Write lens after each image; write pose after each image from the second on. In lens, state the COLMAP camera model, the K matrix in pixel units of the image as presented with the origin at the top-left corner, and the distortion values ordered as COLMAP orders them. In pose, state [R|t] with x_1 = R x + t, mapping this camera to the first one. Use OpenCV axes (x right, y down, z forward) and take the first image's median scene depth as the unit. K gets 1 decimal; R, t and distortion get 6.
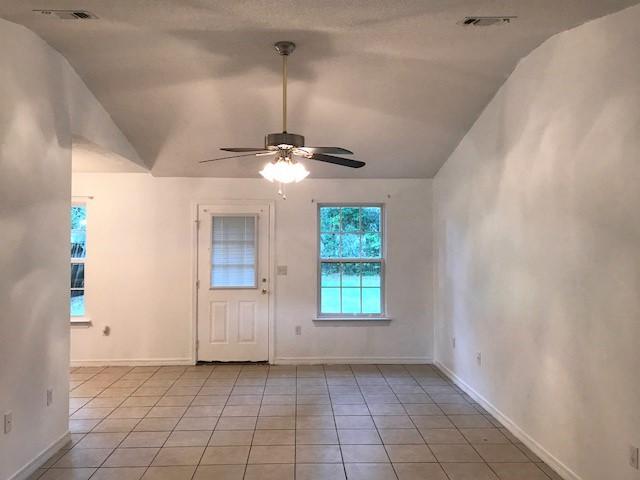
lens RADIAL K [[519.2, 0, 322.1], [0, 519.2, 237.1], [0, 0, 1]] dist [0.031446, -0.039505]
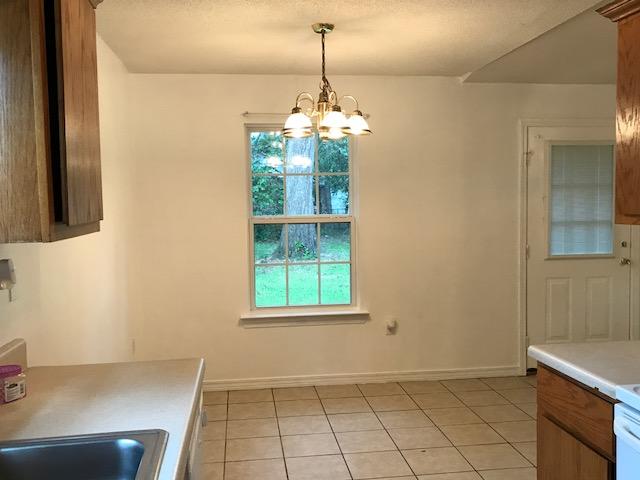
lens RADIAL K [[628.8, 0, 318.8], [0, 628.8, 242.7], [0, 0, 1]] dist [0.040621, 0.000000]
pose [[0.995802, -0.017386, 0.089862, -0.564238], [0.010711, 0.997183, 0.074234, 0.018276], [-0.090900, -0.072960, 0.993184, 0.249423]]
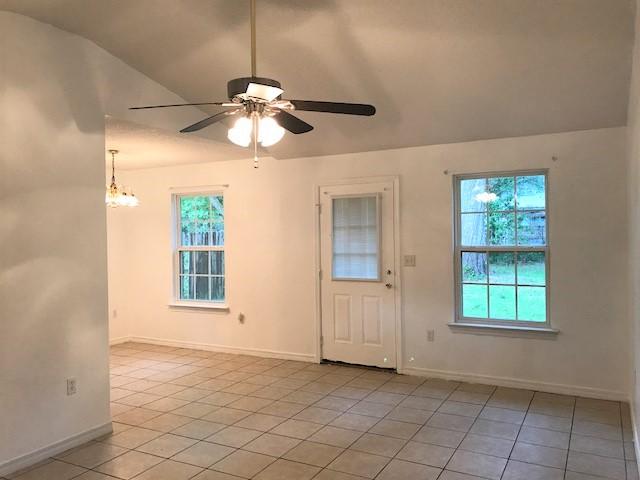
lens RADIAL K [[519.2, 0, 324.1], [0, 519.2, 236.4], [0, 0, 1]] dist [0.031446, -0.039505]
pose [[0.859810, -0.009324, -0.510529, 0.227256], [0.020922, 0.999637, 0.016979, 0.009123], [0.510185, -0.025280, 0.859693, 0.229383]]
